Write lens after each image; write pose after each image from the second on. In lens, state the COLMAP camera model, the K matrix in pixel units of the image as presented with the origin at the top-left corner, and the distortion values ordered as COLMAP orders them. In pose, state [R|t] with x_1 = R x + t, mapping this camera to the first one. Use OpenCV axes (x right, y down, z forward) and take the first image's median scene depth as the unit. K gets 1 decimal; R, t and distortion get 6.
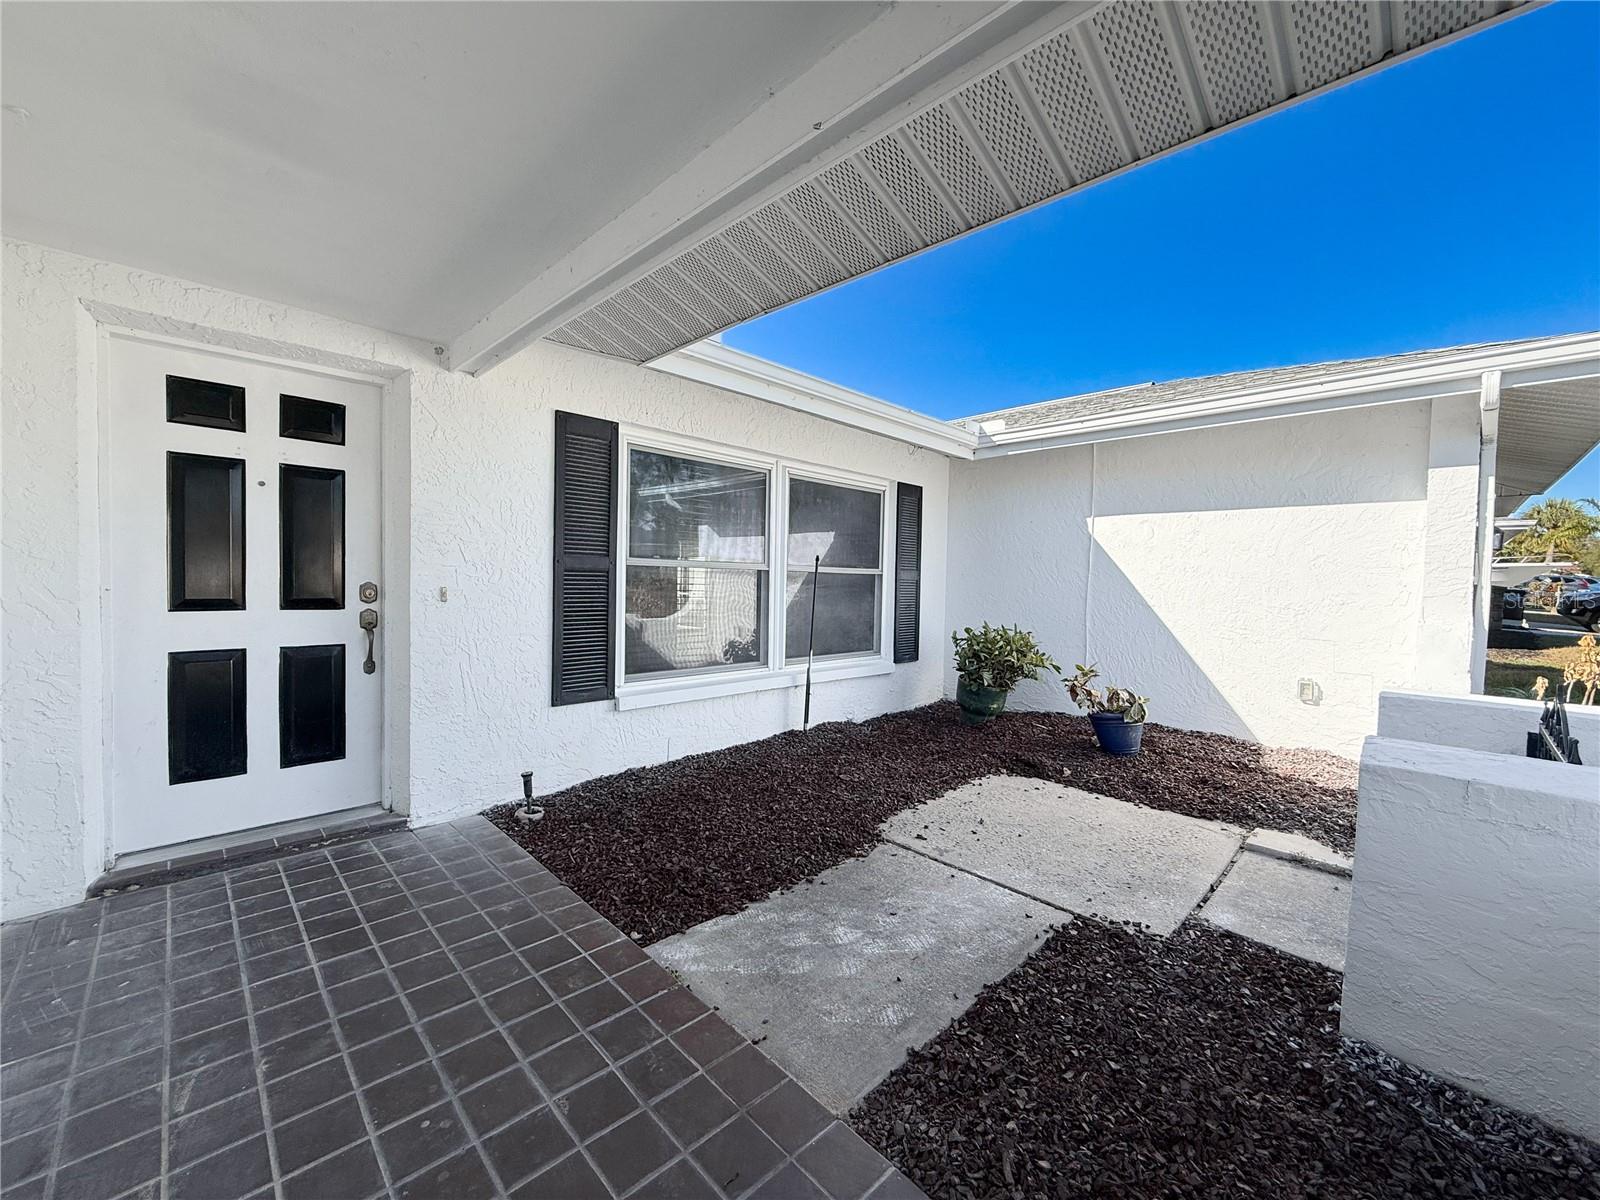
lens RADIAL K [[640.8, 0, 797.8], [0, 640.8, 598.0], [0, 0, 1]] dist [-0.000873, 0.000079]
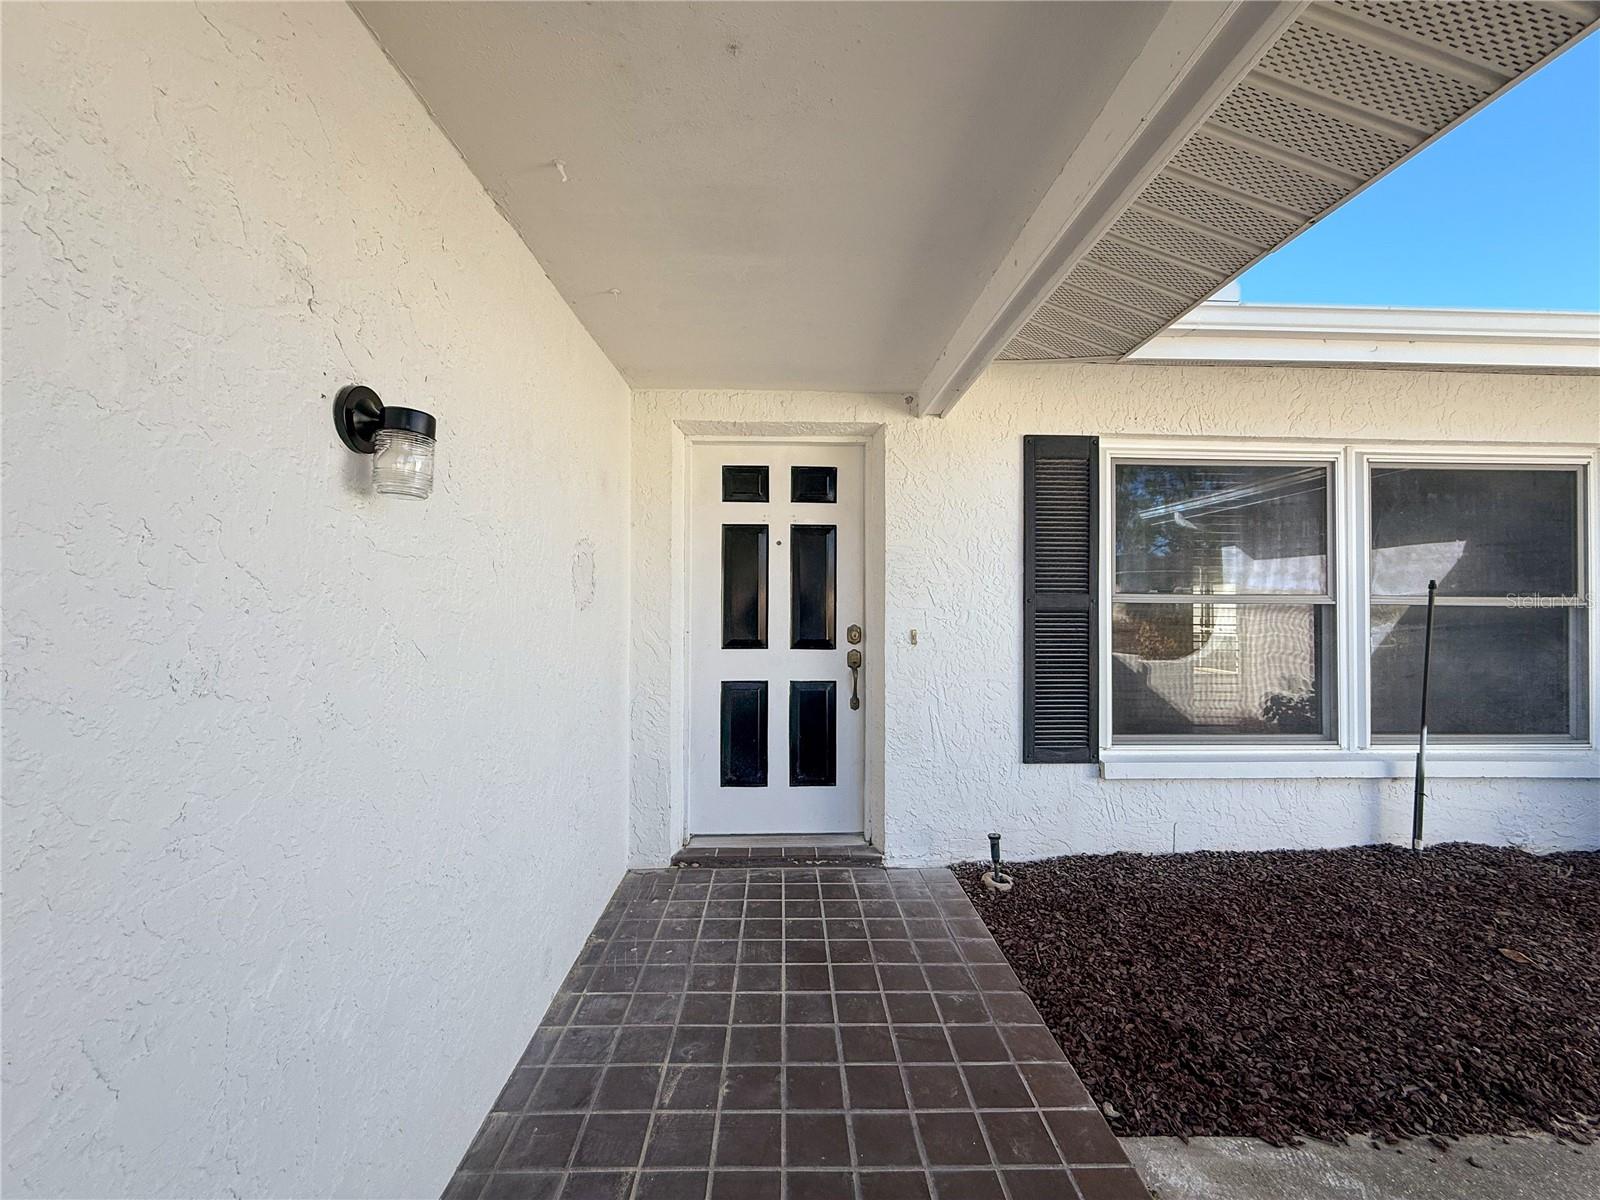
lens RADIAL K [[640.8, 0, 798.3], [0, 640.8, 596.0], [0, 0, 1]] dist [-0.000873, 0.000079]
pose [[0.733199, -0.026066, -0.679515, 0.000339], [-0.009128, 0.998798, -0.048163, -0.020974], [0.679953, 0.041515, 0.732079, 0.142283]]
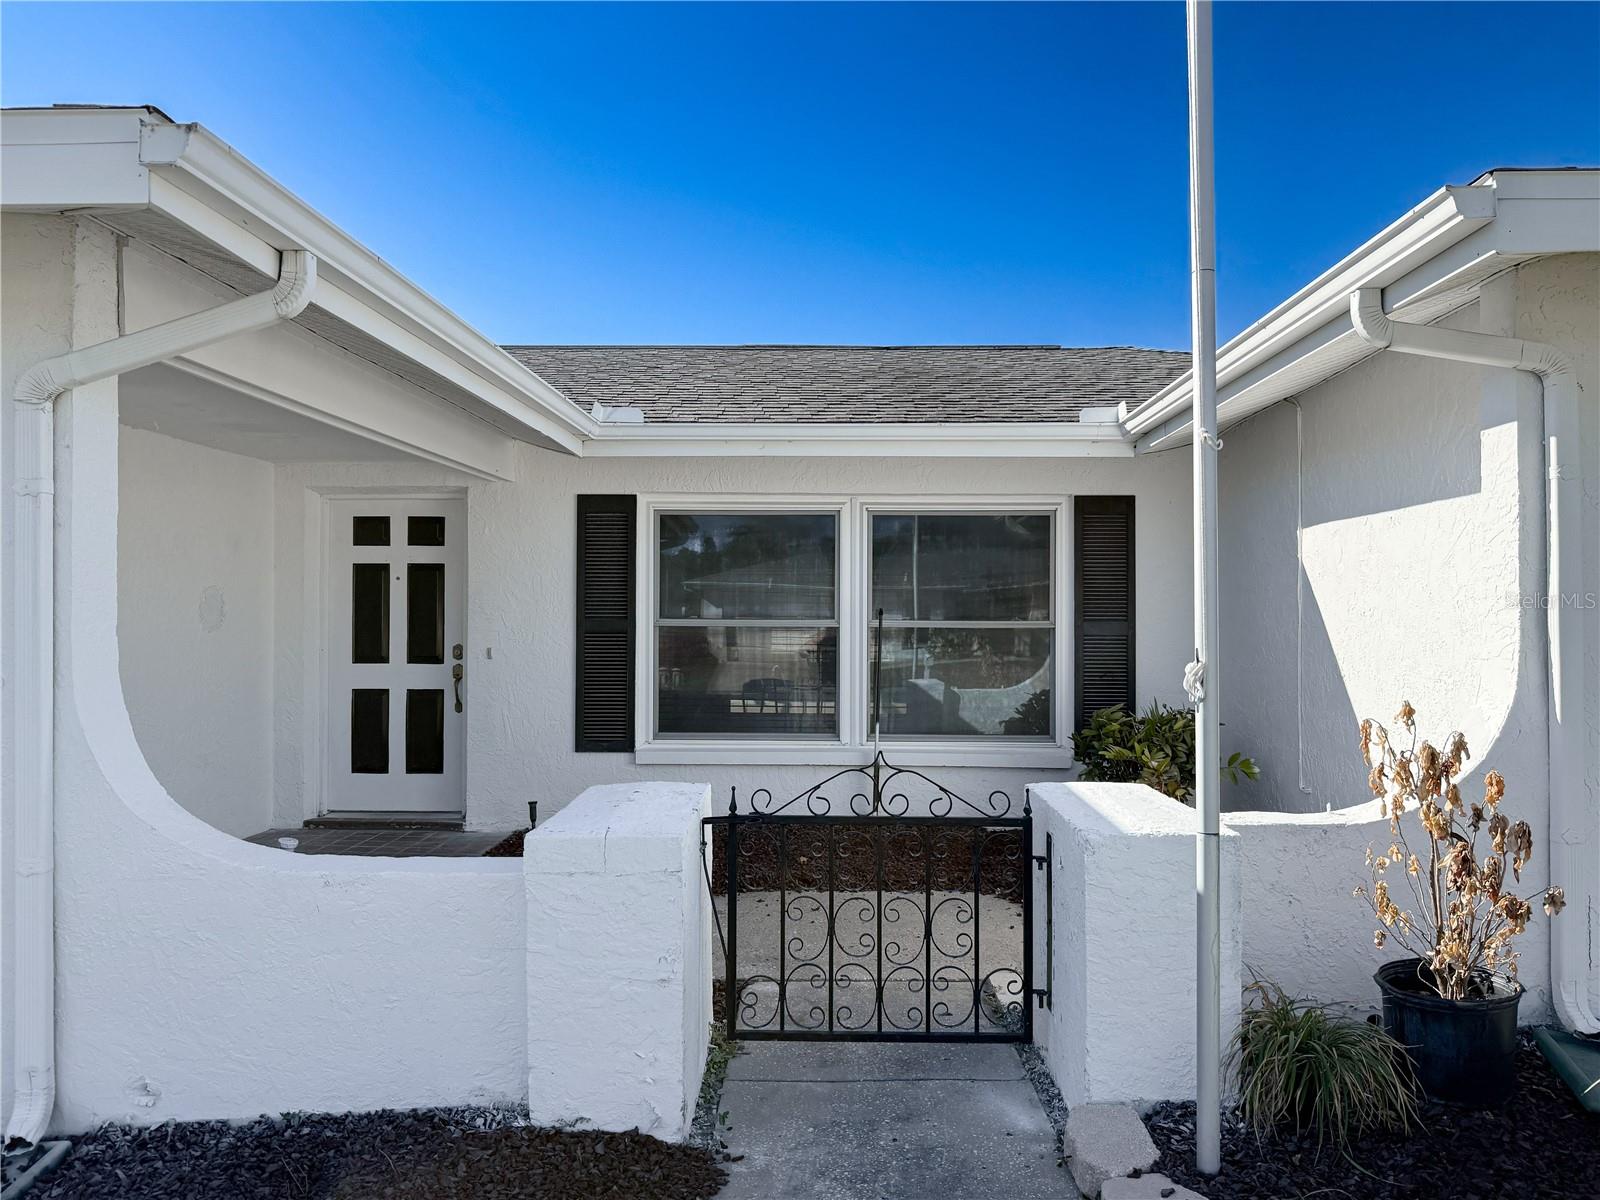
lens RADIAL K [[1154.5, 0, 789.6], [0, 1154.5, 610.9], [0, 0, 1]] dist [-0.007791, 0.003870]
pose [[0.694289, -0.026134, -0.719222, 1.614364], [-0.009277, 0.998932, -0.045253, 0.009651], [0.719637, 0.038091, 0.693305, -0.190063]]
